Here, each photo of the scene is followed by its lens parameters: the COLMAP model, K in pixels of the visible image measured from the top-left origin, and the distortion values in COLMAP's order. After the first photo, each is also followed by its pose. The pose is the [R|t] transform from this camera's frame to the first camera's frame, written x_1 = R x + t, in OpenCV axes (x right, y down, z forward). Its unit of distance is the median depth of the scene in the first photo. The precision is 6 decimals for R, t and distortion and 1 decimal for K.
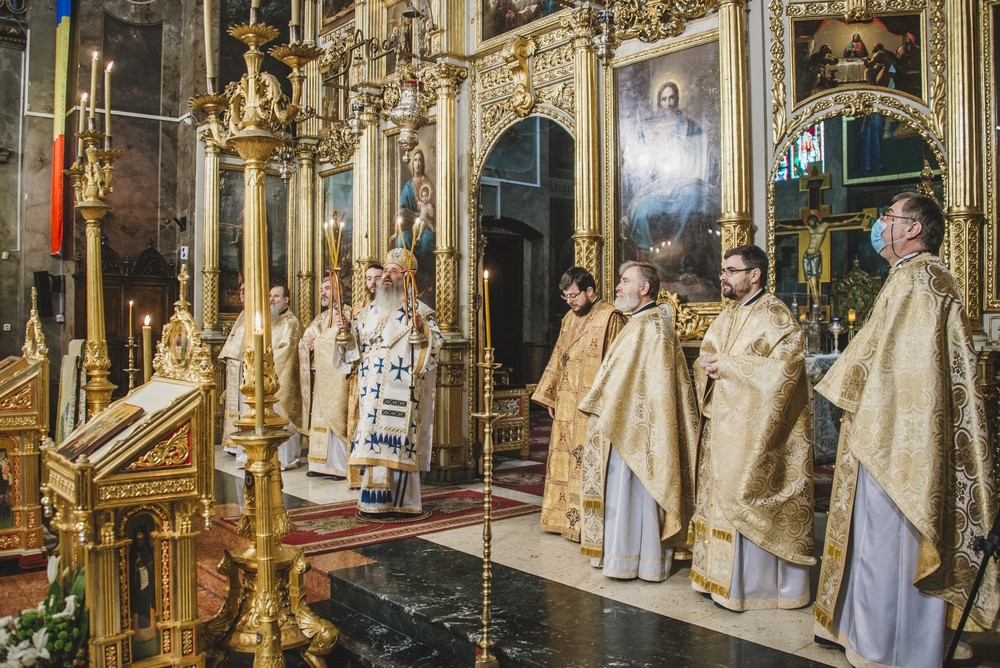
lens RADIAL K [[845.5, 0, 481.4], [0, 845.5, 333.2], [0, 0, 1]] dist [-0.118593, 0.011359]
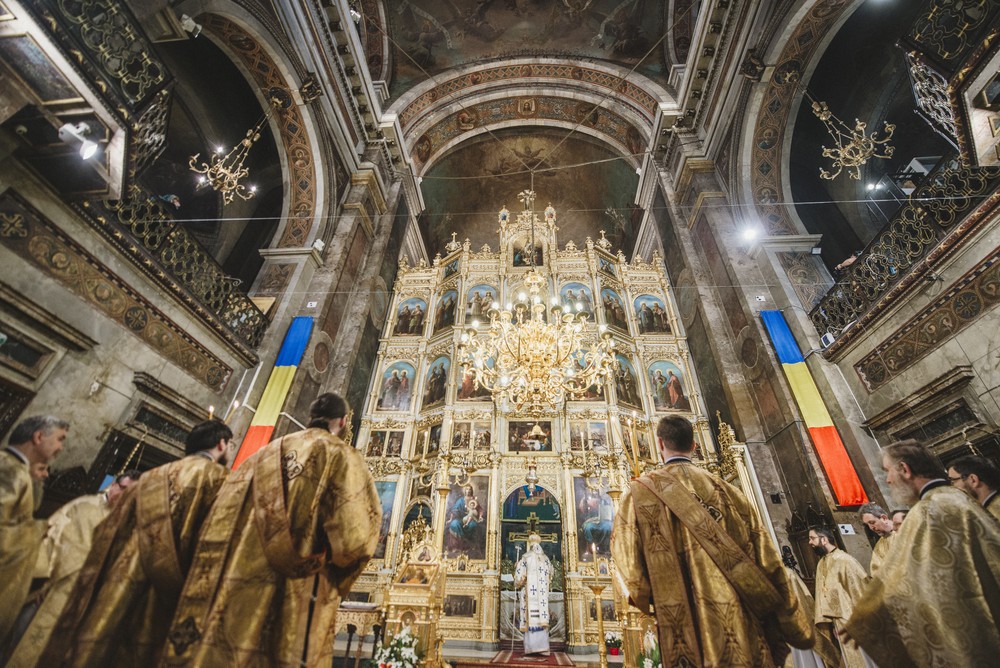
lens RADIAL K [[402.7, 0, 501.5], [0, 402.7, 330.2], [0, 0, 1]] dist [-0.017692, -0.000392]
pose [[0.696420, 0.425622, 0.577793, -1.215145], [-0.023031, 0.817977, -0.574789, 0.117342], [-0.717264, 0.386988, 0.579459, 0.098377]]
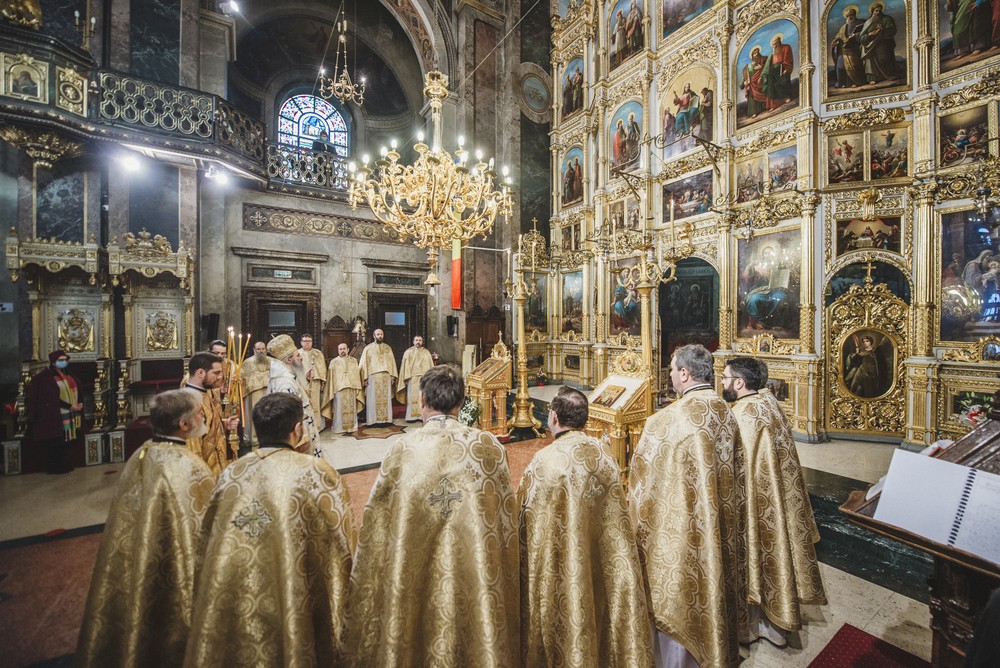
lens RADIAL K [[402.7, 0, 501.5], [0, 402.7, 330.2], [0, 0, 1]] dist [-0.017692, -0.000392]
pose [[0.991225, -0.000666, -0.132181, -0.381460], [0.001601, 0.999974, 0.006967, -0.067994], [0.132173, -0.007118, 0.991201, -0.241025]]
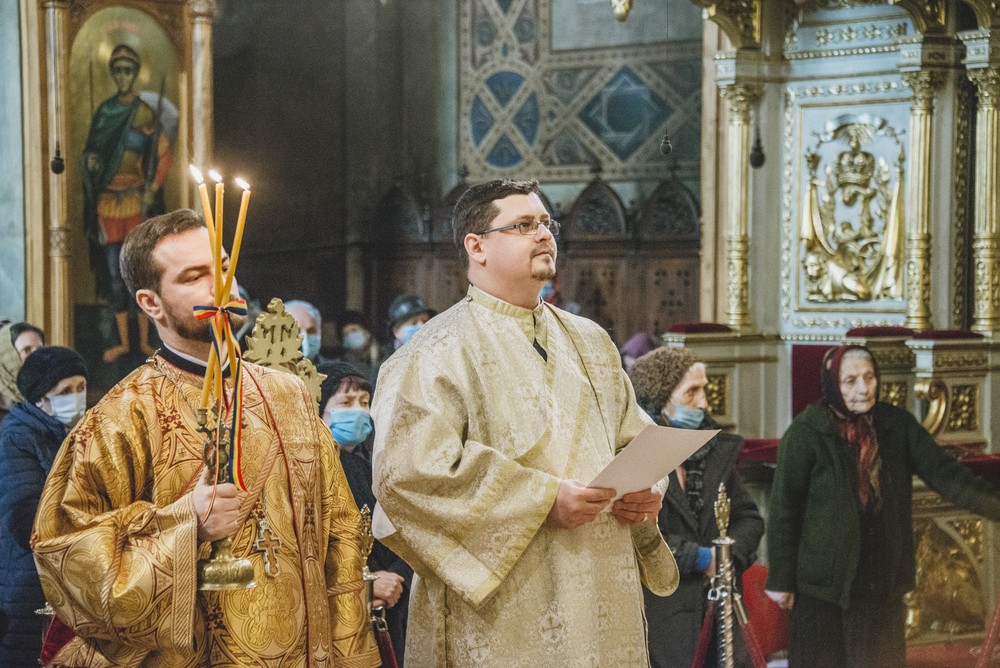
lens RADIAL K [[2956.2, 0, 487.4], [0, 2956.2, 334.5], [0, 0, 1]] dist [1.106541, 1.680158]
pose [[0.097682, 0.020167, -0.995013, 0.237546], [-0.001188, 0.999796, 0.020147, -0.016054], [0.995217, -0.000786, 0.097686, 0.295141]]
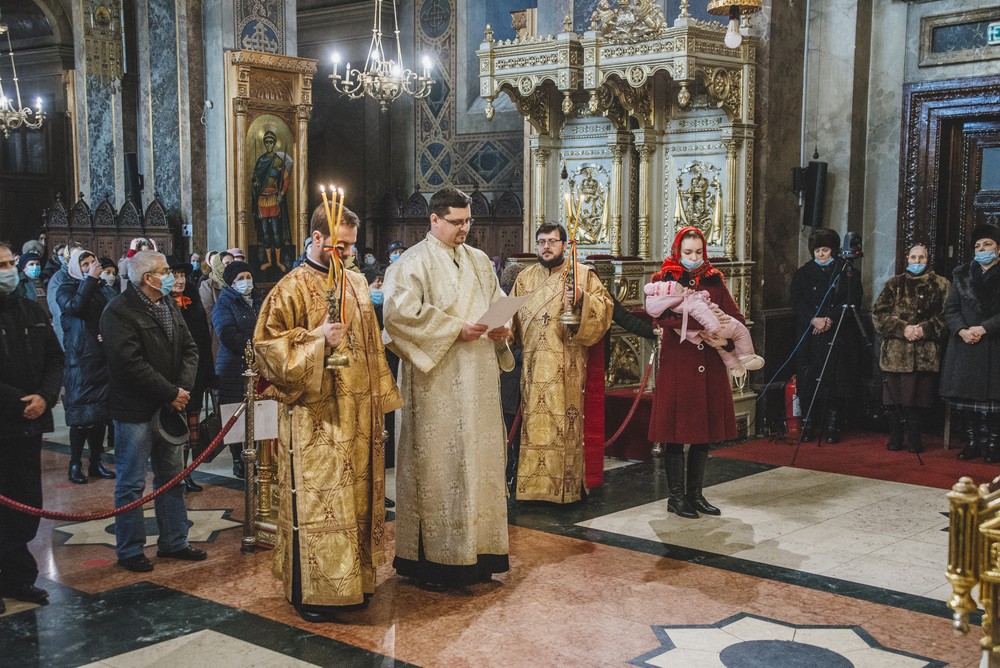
lens RADIAL K [[1262.5, 0, 494.2], [0, 1262.5, 344.9], [0, 0, 1]] dist [0.143149, 0.087881]
pose [[0.153375, 0.087156, -0.984317, 0.188114], [-0.008366, 0.996182, 0.086903, -0.011655], [0.988133, -0.005094, 0.153519, 0.286930]]
